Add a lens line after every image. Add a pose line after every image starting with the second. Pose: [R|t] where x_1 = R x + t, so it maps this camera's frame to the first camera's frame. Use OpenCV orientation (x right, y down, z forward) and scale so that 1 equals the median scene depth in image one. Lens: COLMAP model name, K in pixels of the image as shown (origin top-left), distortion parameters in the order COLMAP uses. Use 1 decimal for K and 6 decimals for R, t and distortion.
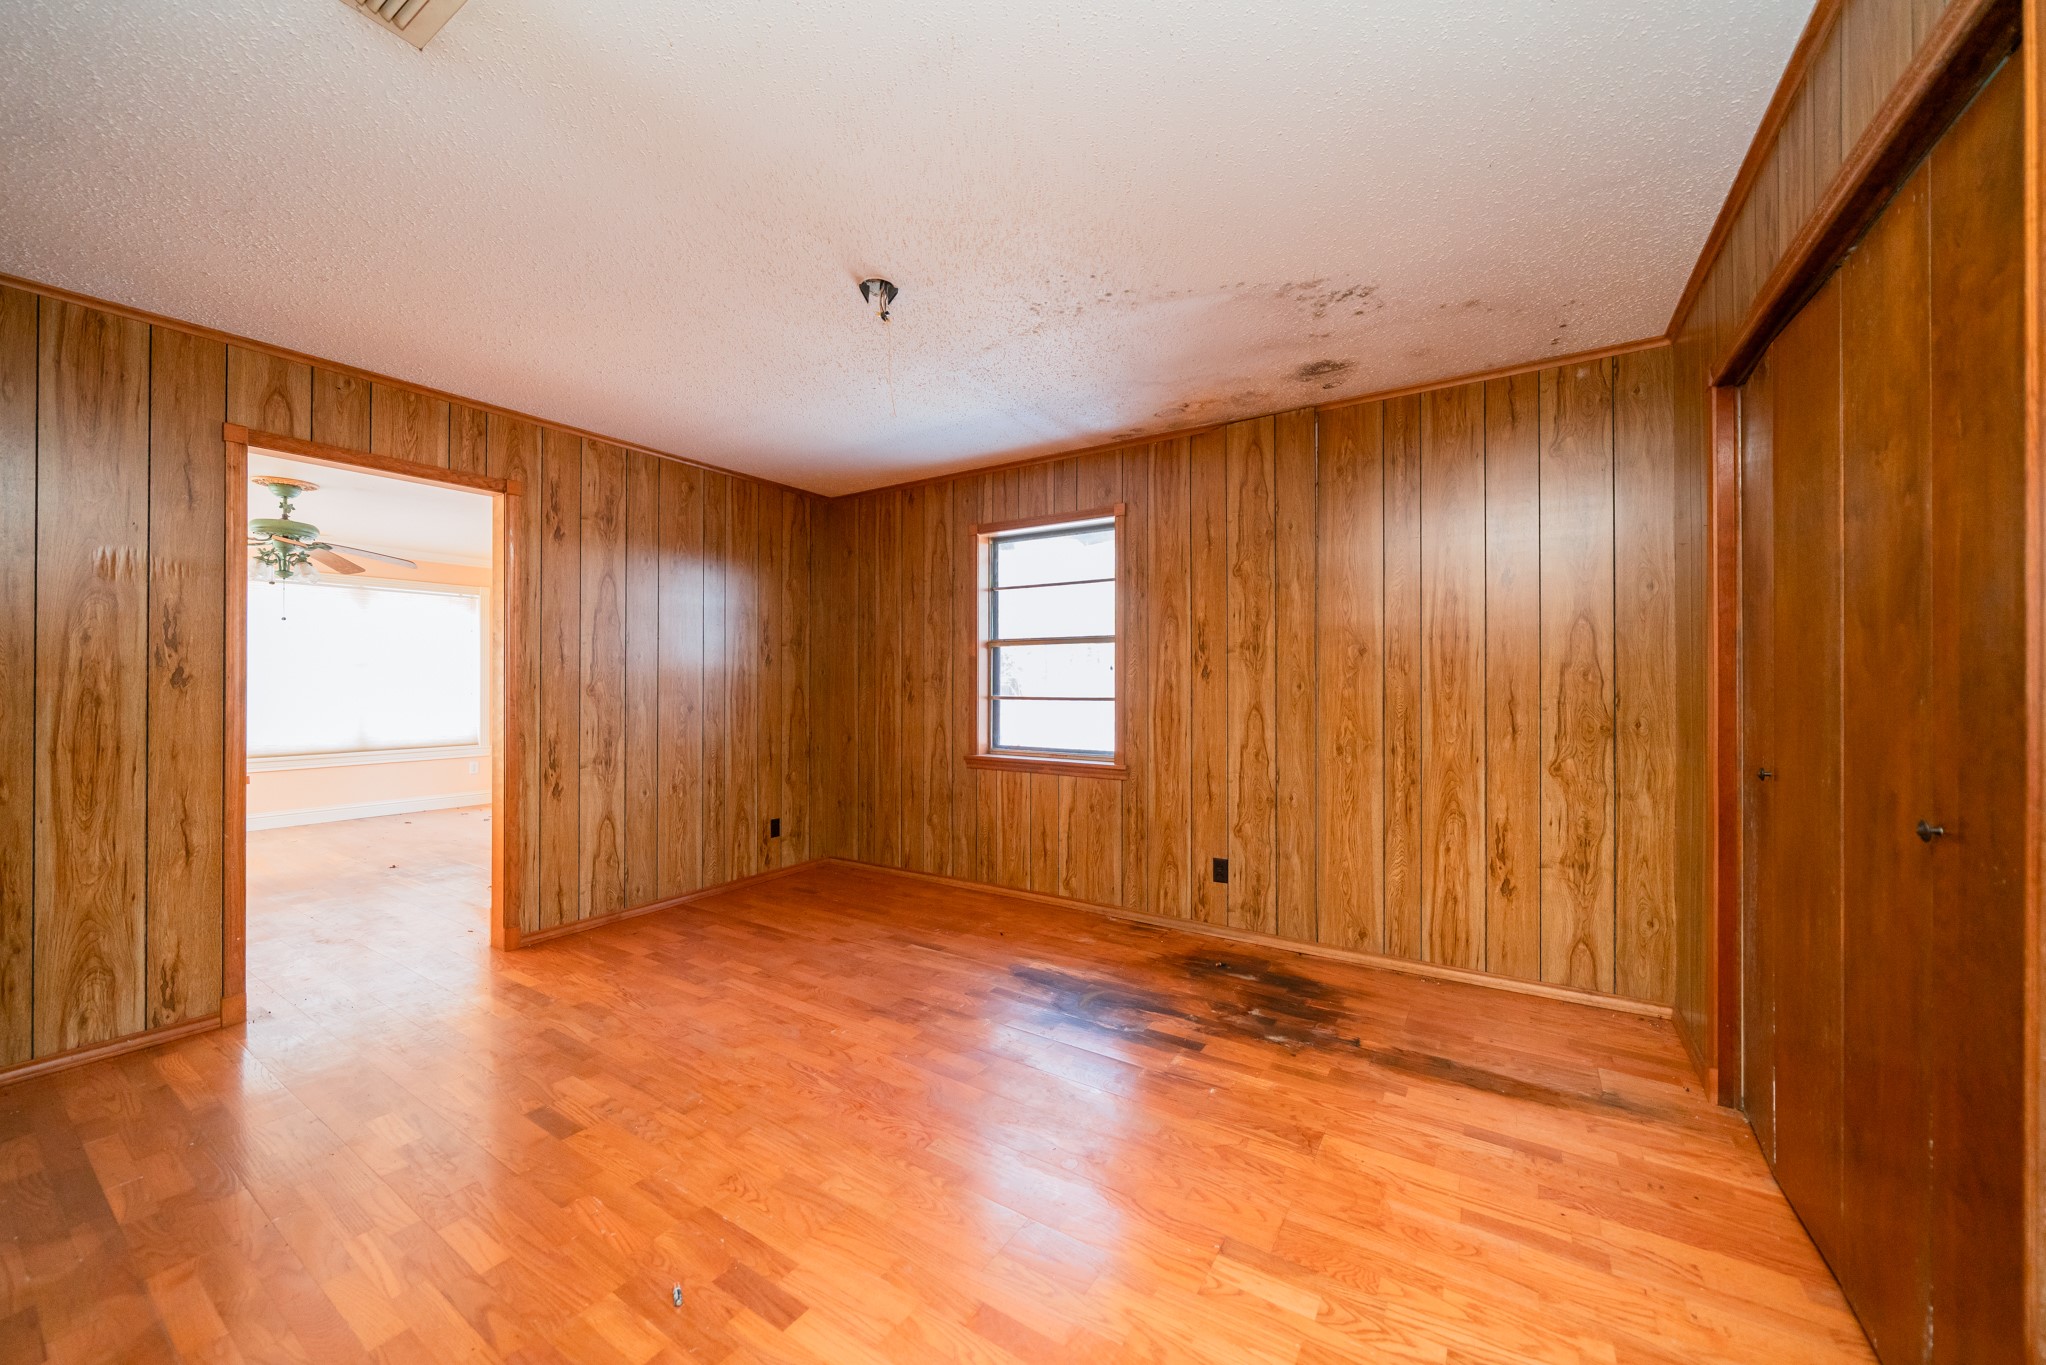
lens RADIAL K [[775.2, 0, 1022.3], [0, 775.2, 678.4], [0, 0, 1]] dist [-0.001879, -0.000299]
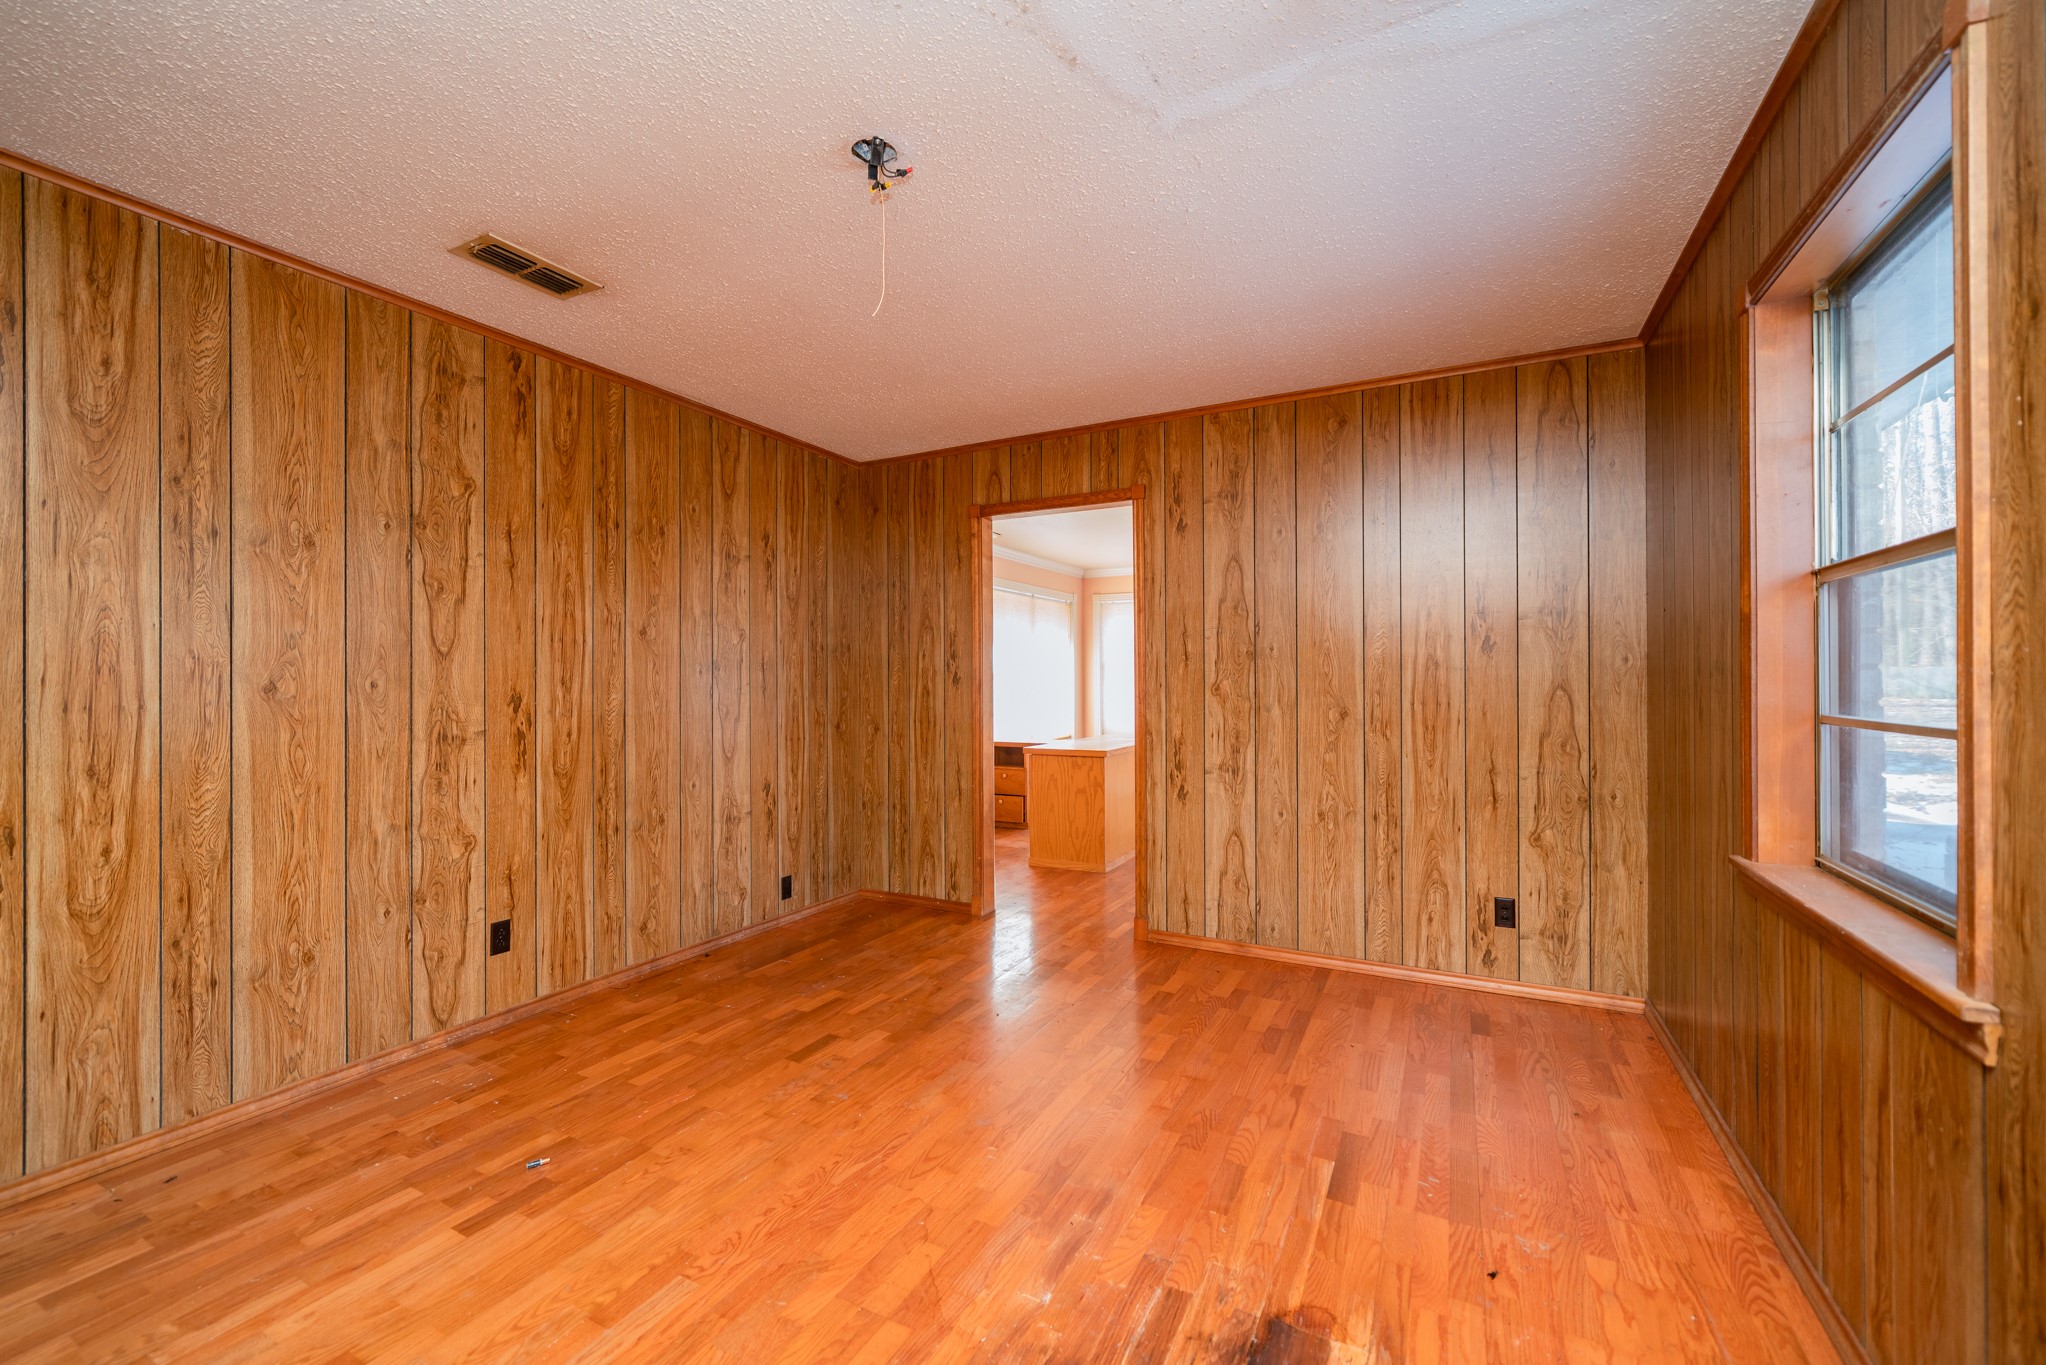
lens RADIAL K [[820.1, 0, 984.4], [0, 820.1, 679.3], [0, 0, 1]] dist [-0.001132, -0.000020]
pose [[0.068508, -0.002182, -0.997648, 0.406601], [0.009023, 0.999958, -0.001567, 0.002716], [0.997610, -0.008895, 0.068525, 0.701381]]
